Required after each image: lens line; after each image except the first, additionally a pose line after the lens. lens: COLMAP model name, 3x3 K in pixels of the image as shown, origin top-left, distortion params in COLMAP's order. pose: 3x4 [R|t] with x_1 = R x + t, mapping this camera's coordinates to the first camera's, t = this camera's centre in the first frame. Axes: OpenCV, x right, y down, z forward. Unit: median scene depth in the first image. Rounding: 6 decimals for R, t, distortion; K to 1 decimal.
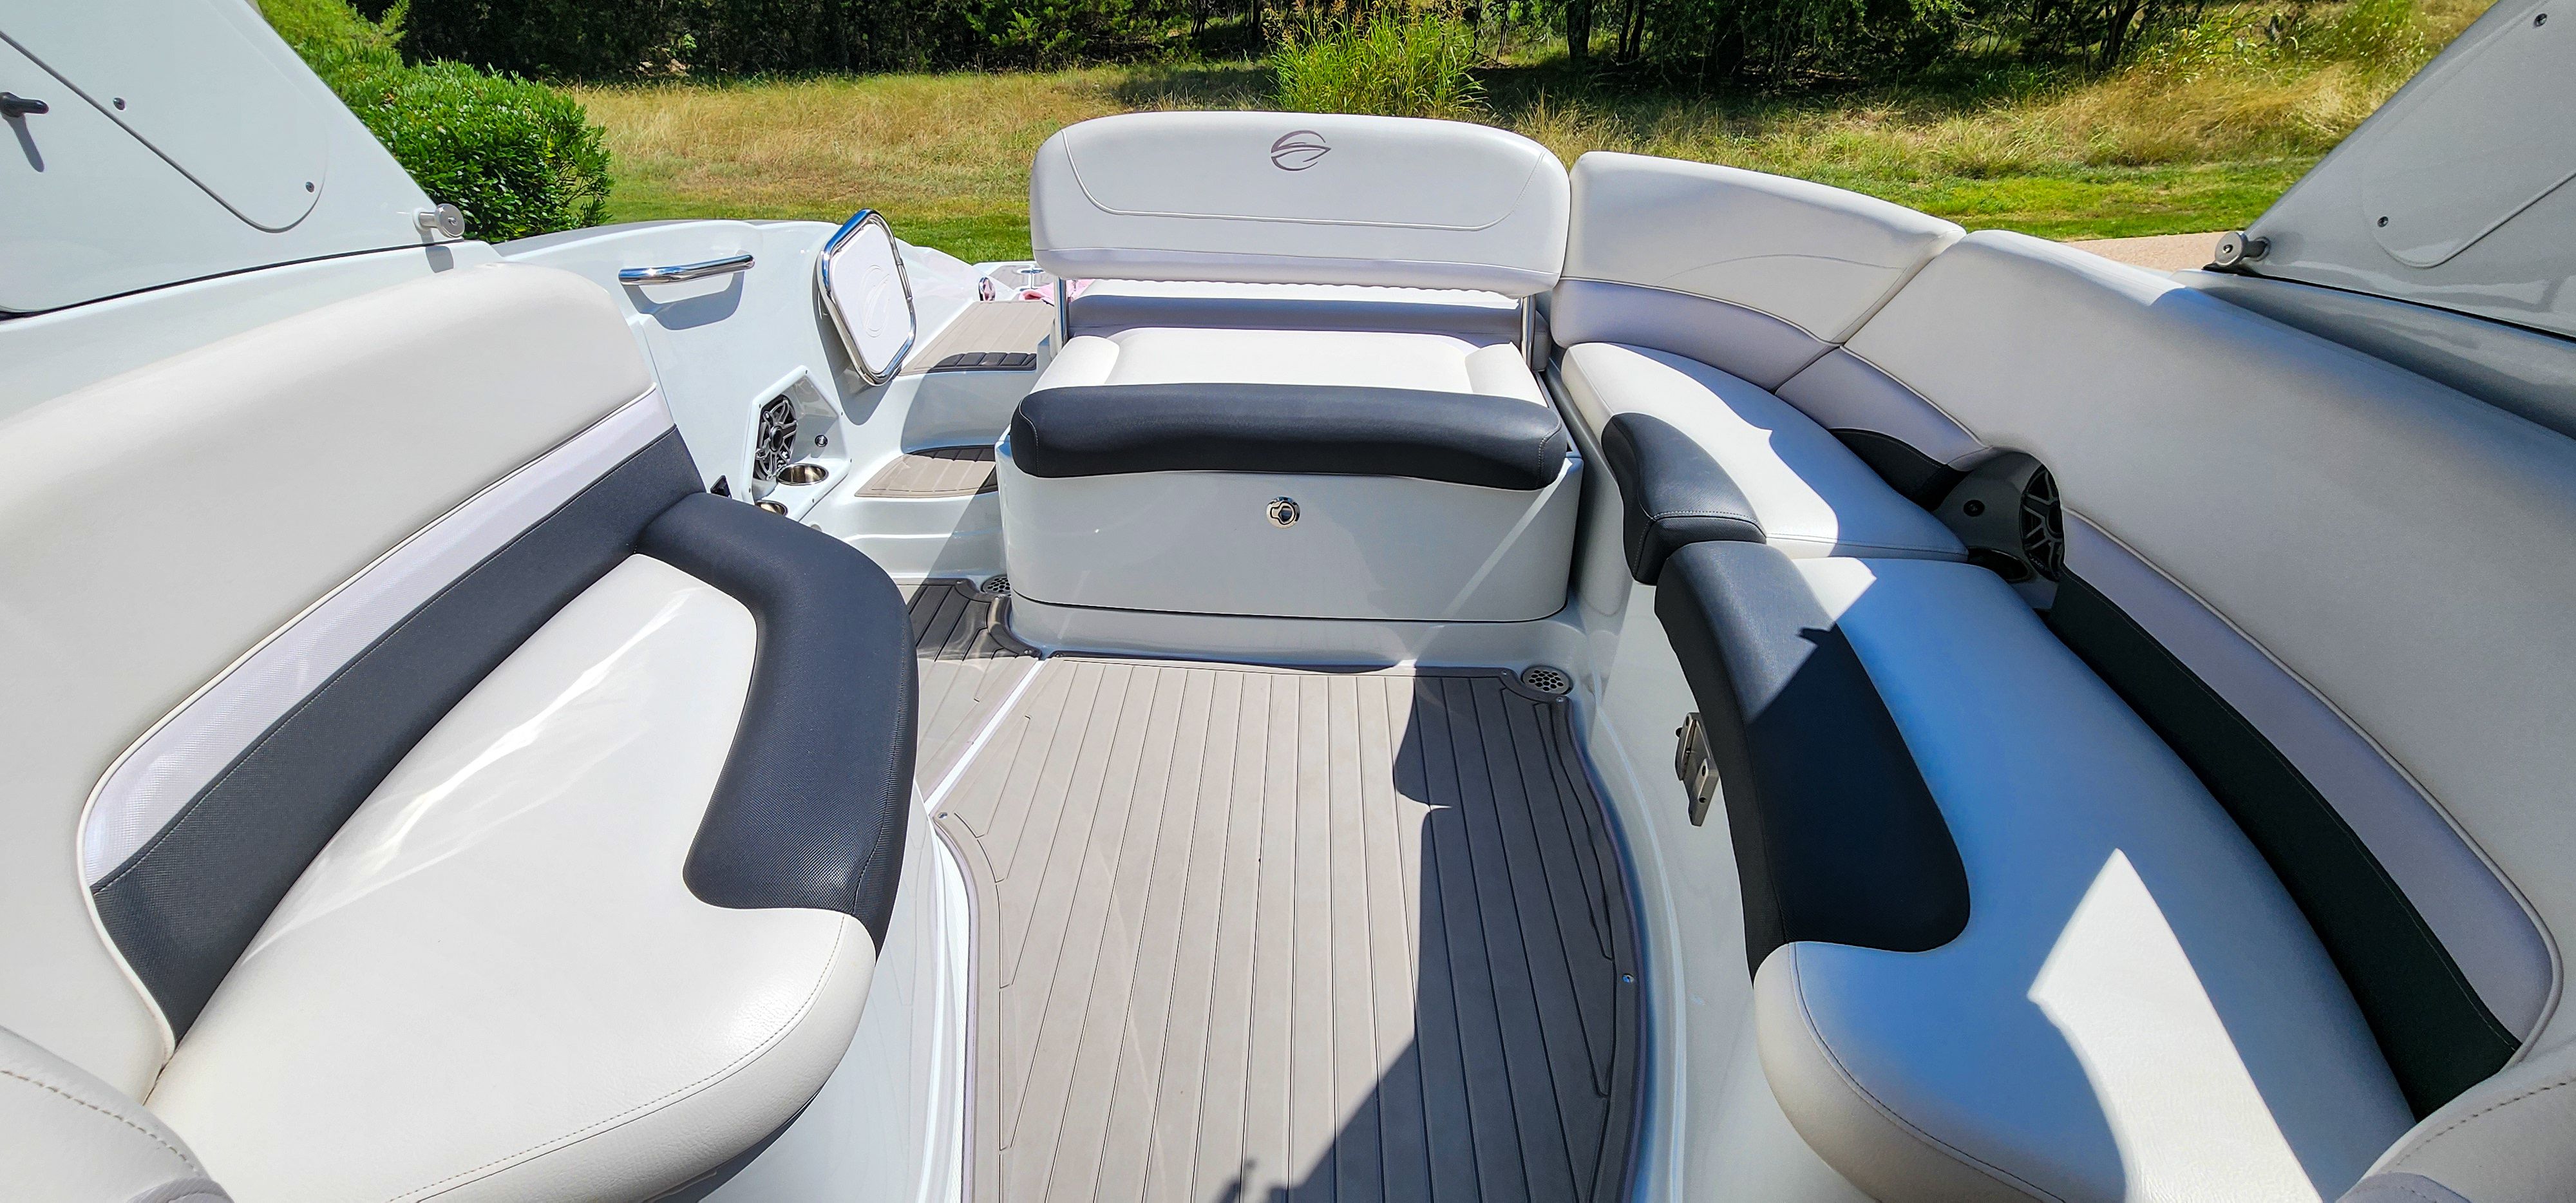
lens RADIAL K [[1060.5, 0, 1288.0], [0, 1060.5, 601.5], [0, 0, 1]] dist [0.000595, -0.000064]
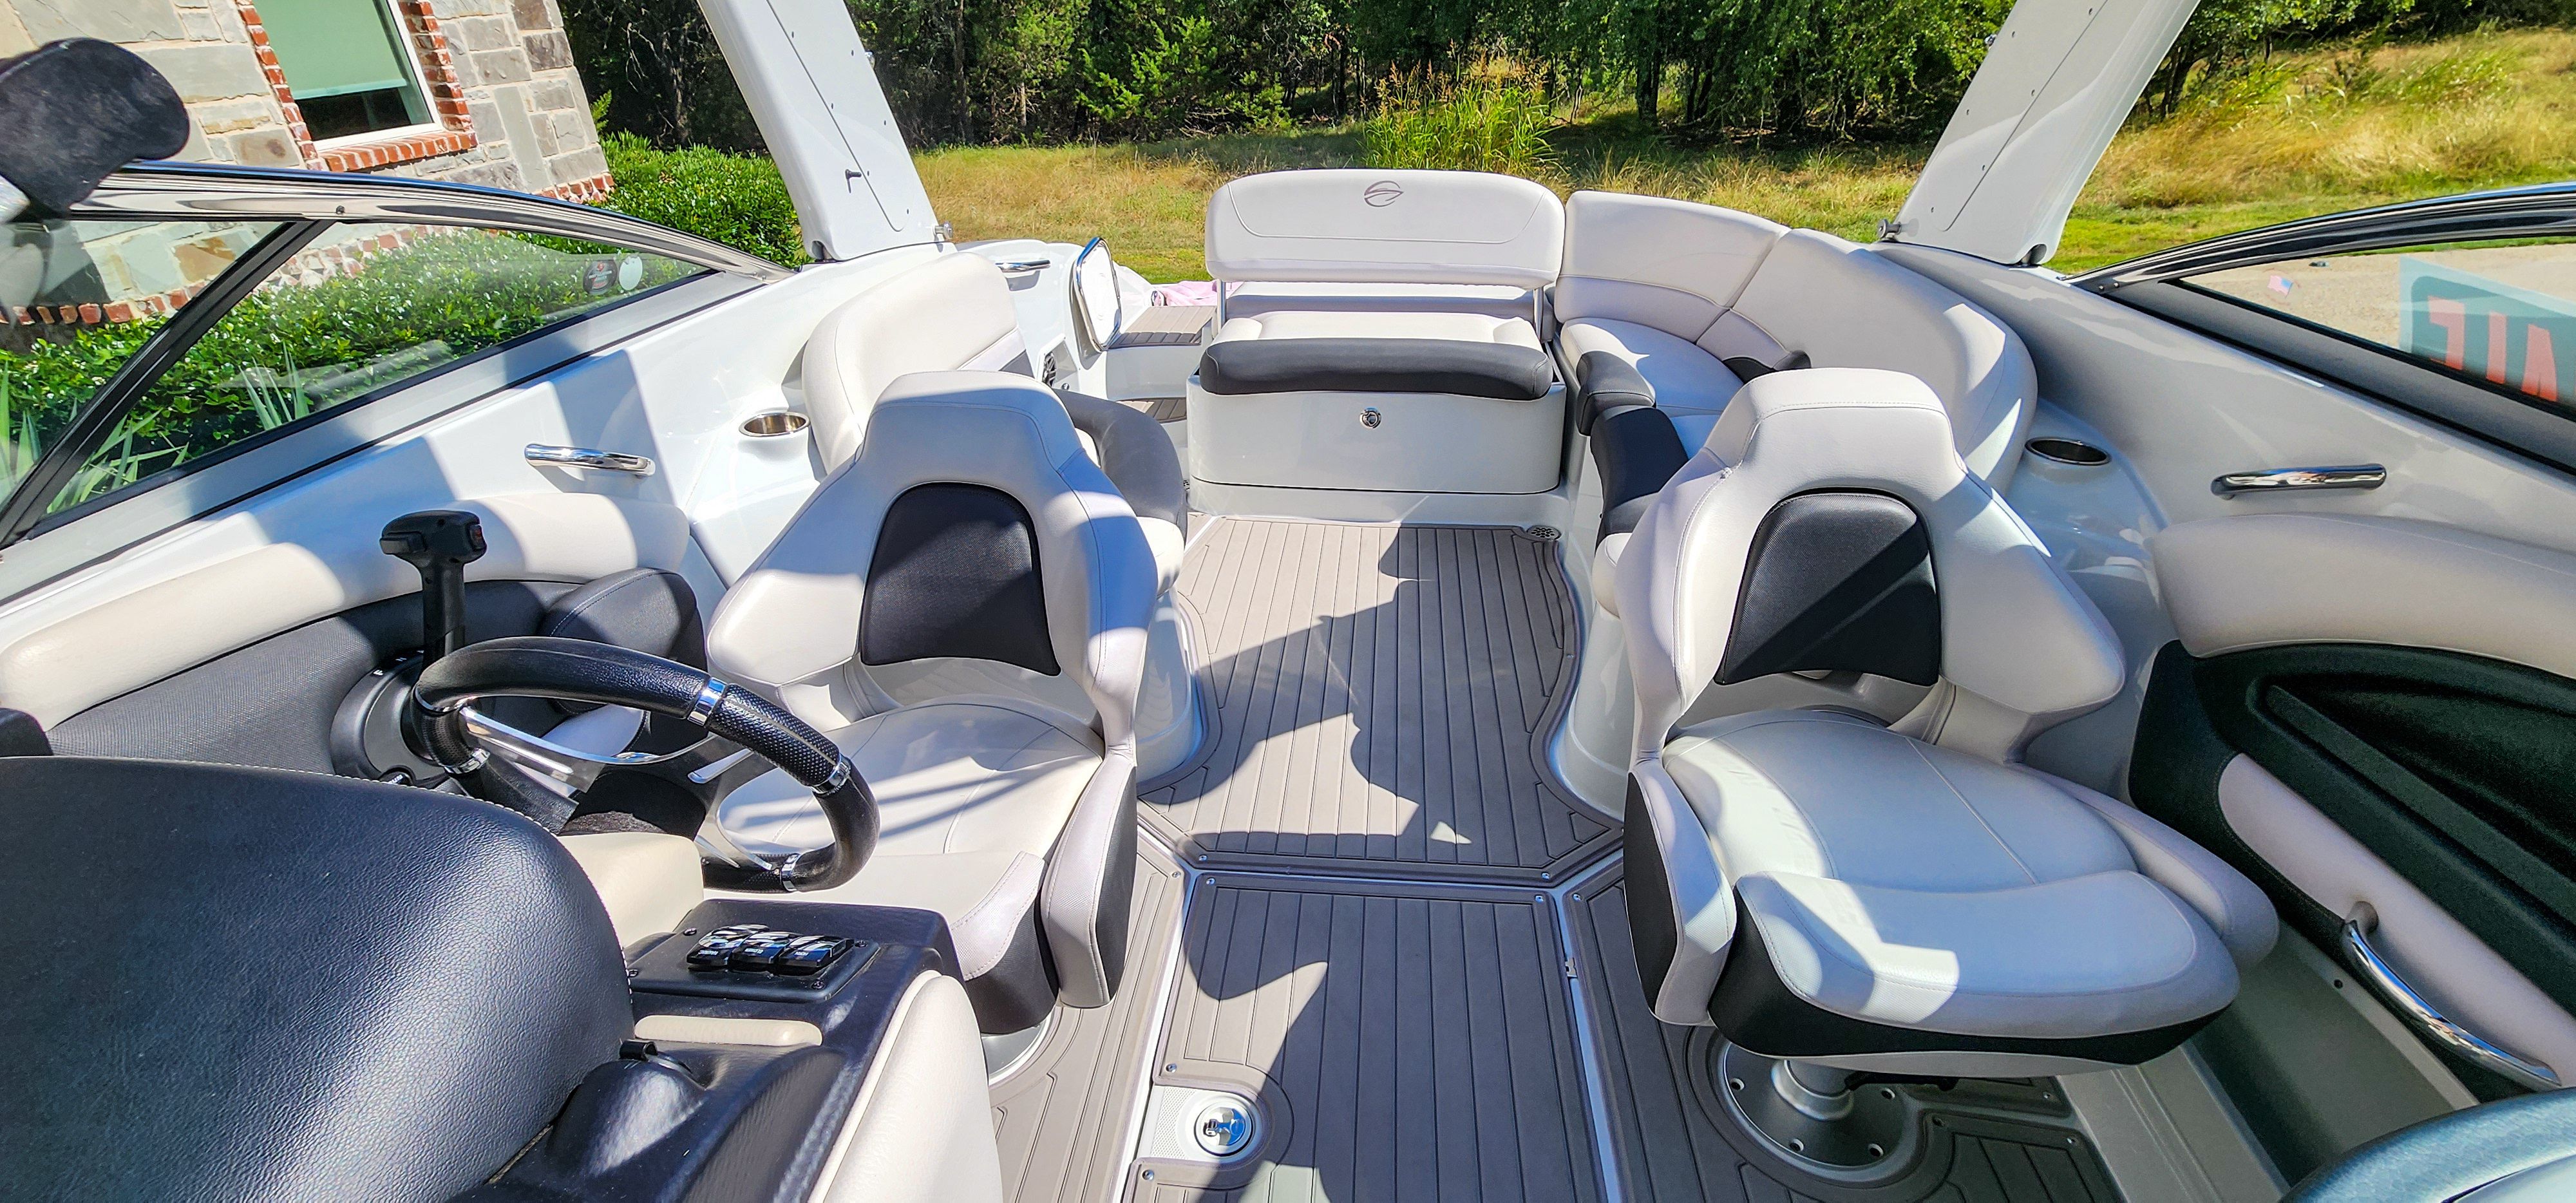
lens RADIAL K [[1063.4, 0, 1295.3], [0, 1063.4, 600.0], [0, 0, 1]] dist [-0.000653, -0.000166]
pose [[0.997581, 0.008516, -0.068988, -0.003870], [-0.012105, 0.998586, -0.051767, 0.222264], [0.068449, 0.052477, 0.996273, -0.467093]]
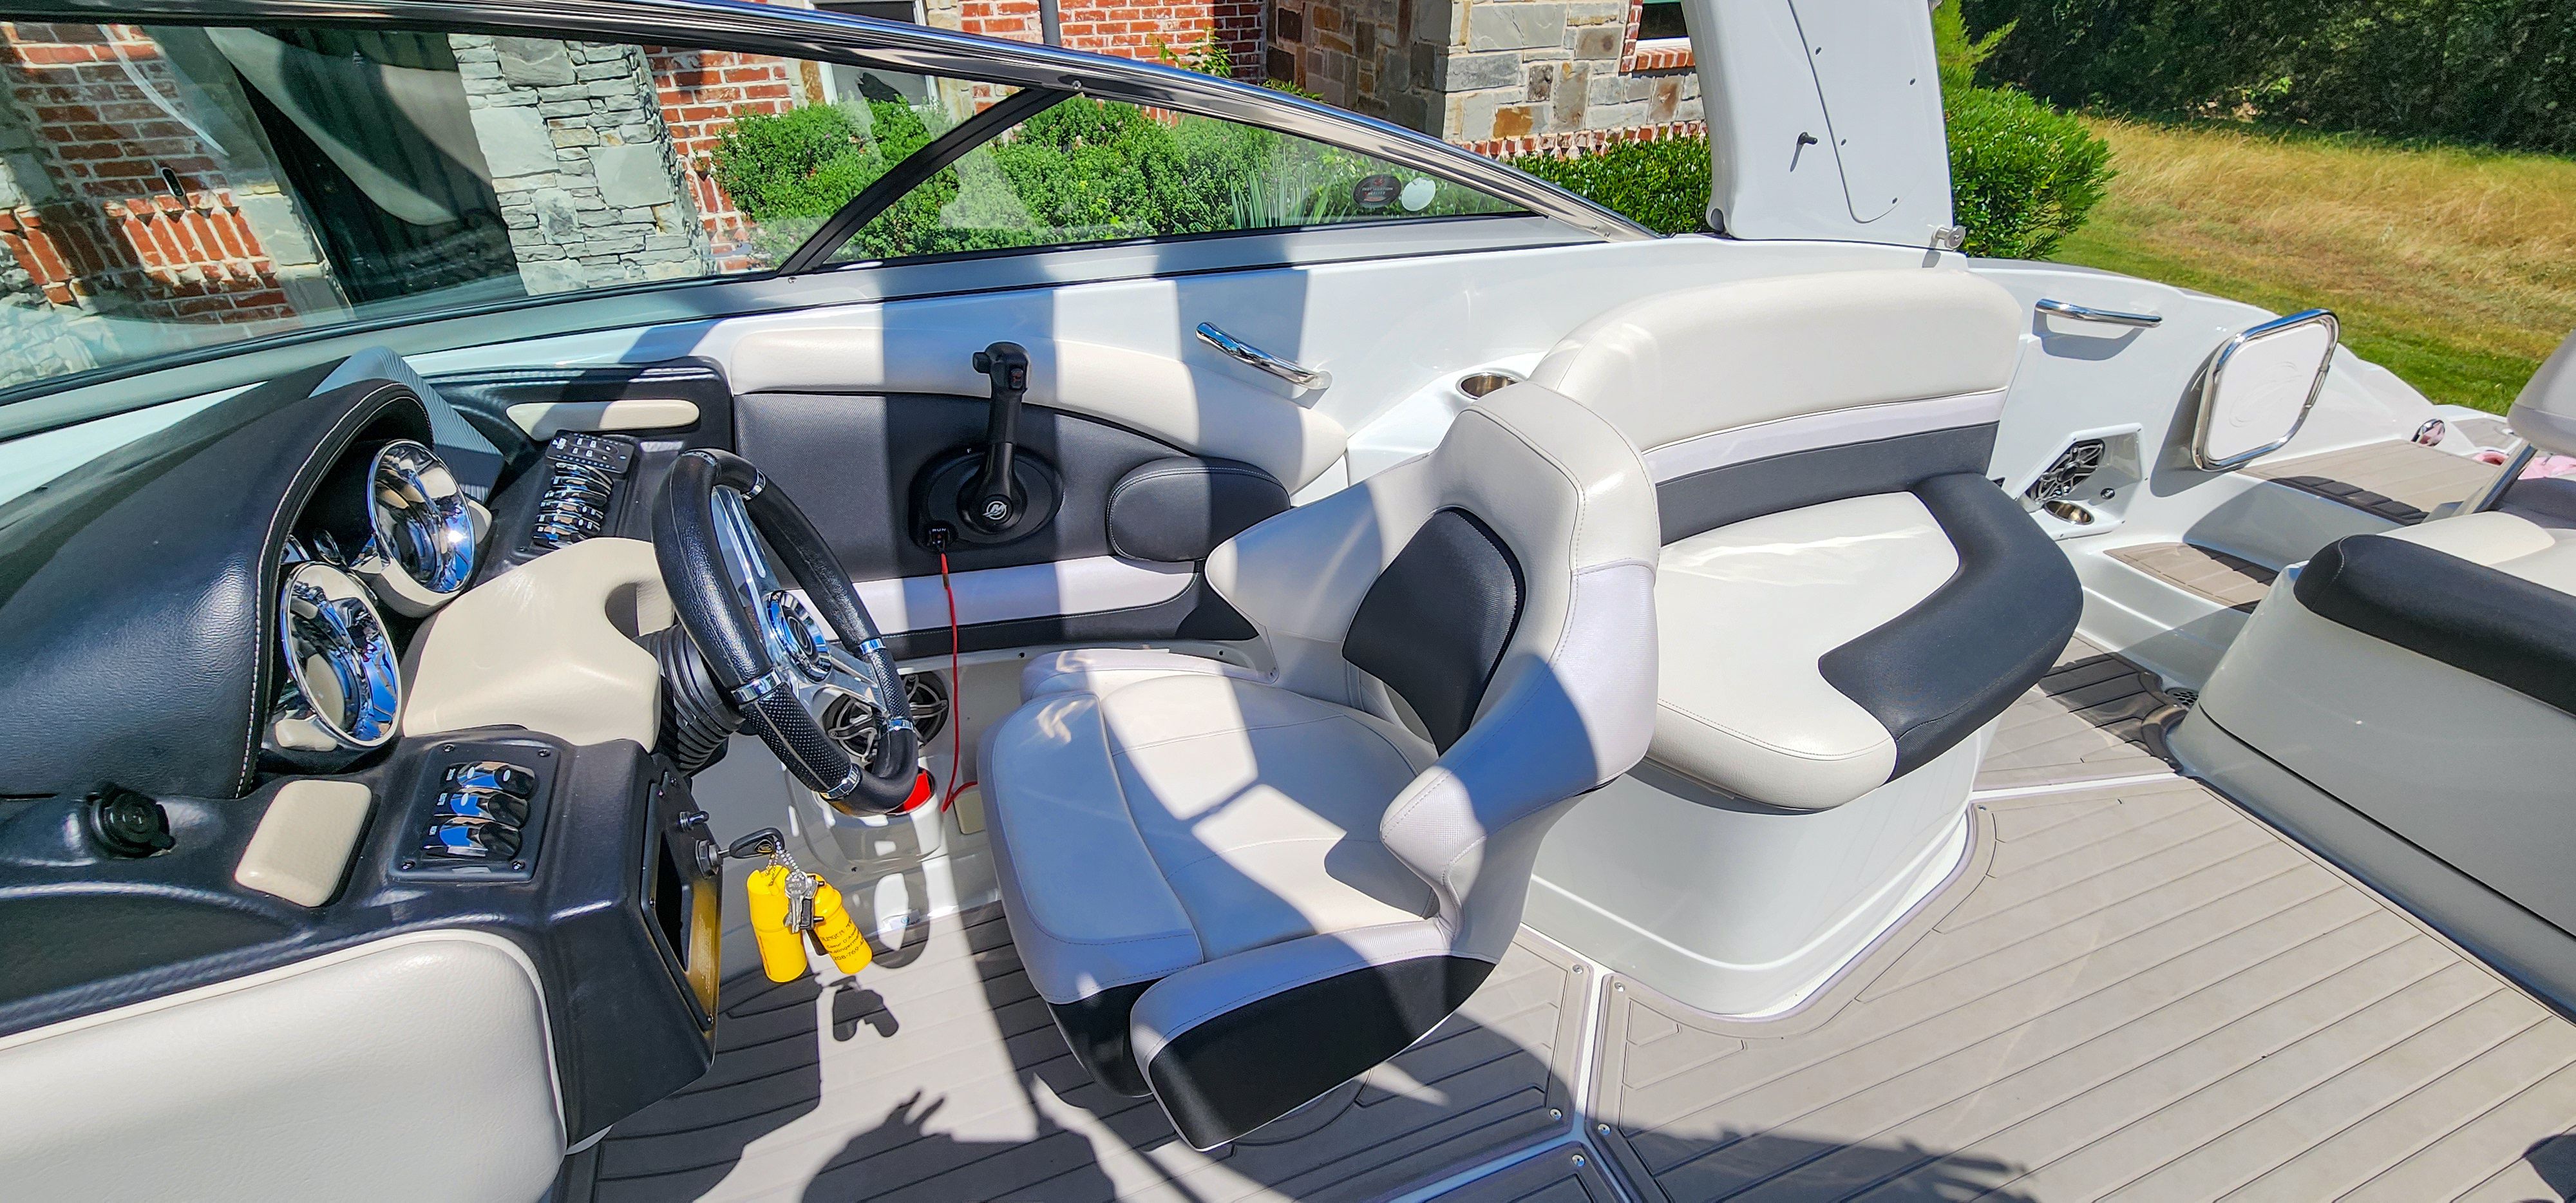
lens RADIAL K [[1069.8, 0, 1265.1], [0, 1069.8, 598.7], [0, 0, 1]] dist [0.000430, -0.000225]
pose [[0.384032, 0.481241, -0.787989, 0.126112], [-0.496991, 0.826989, 0.262847, 0.071000], [0.778152, 0.290682, 0.556762, -0.214481]]
